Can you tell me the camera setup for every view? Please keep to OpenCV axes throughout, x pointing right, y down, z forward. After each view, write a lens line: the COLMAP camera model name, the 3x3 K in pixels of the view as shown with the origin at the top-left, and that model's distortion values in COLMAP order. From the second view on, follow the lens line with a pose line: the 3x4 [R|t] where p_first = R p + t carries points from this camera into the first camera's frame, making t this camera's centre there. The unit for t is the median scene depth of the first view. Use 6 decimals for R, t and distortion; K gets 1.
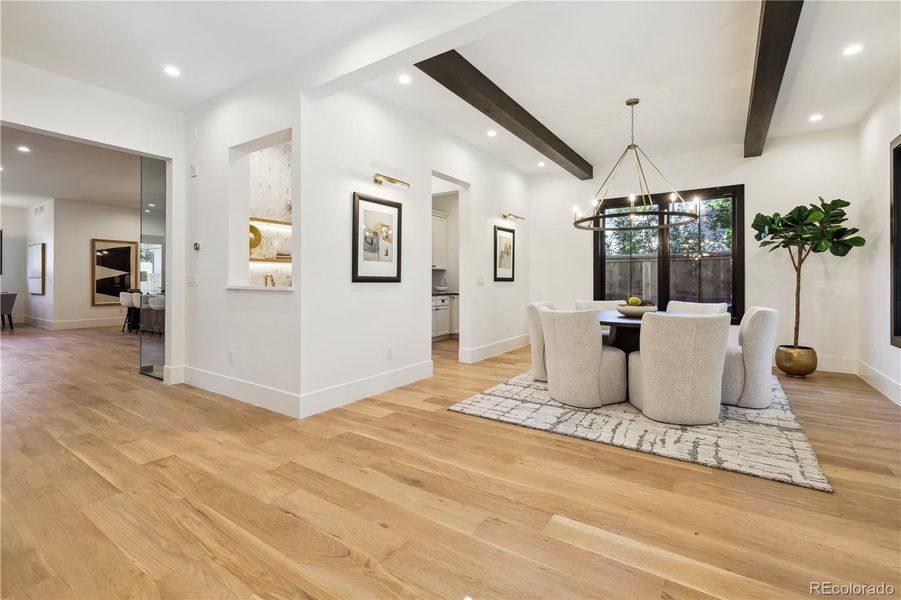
lens RADIAL K [[401.9, 0, 471.2], [0, 401.9, 282.4], [0, 0, 1]] dist [-0.000039, 0.000253]
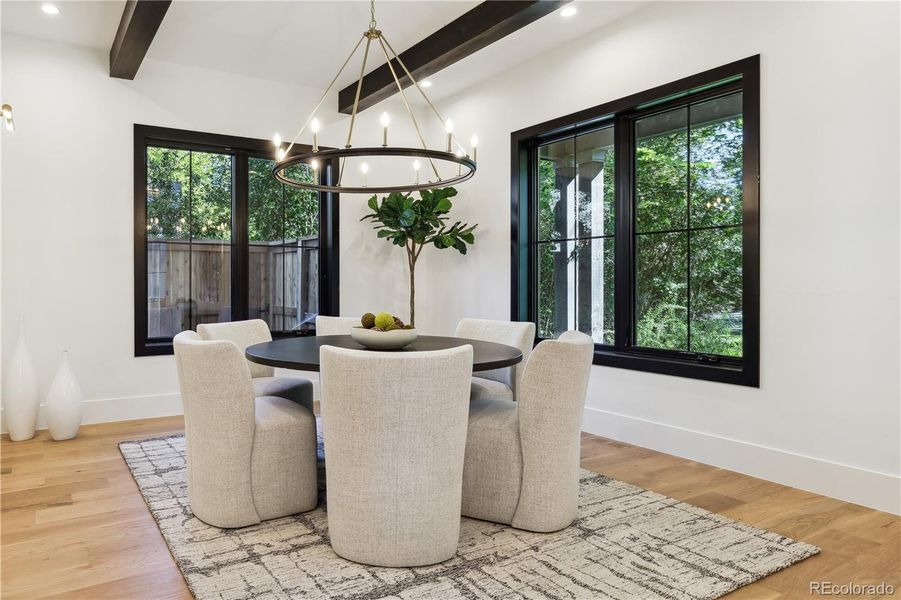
lens RADIAL K [[588.5, 0, 450.7], [0, 588.5, 292.6], [0, 0, 1]] dist [-0.030612, 0.023731]
pose [[0.511169, -0.008362, 0.859439, -0.341692], [-0.005424, 0.999901, 0.012955, 0.000088], [-0.859463, -0.011284, 0.511073, 0.776401]]
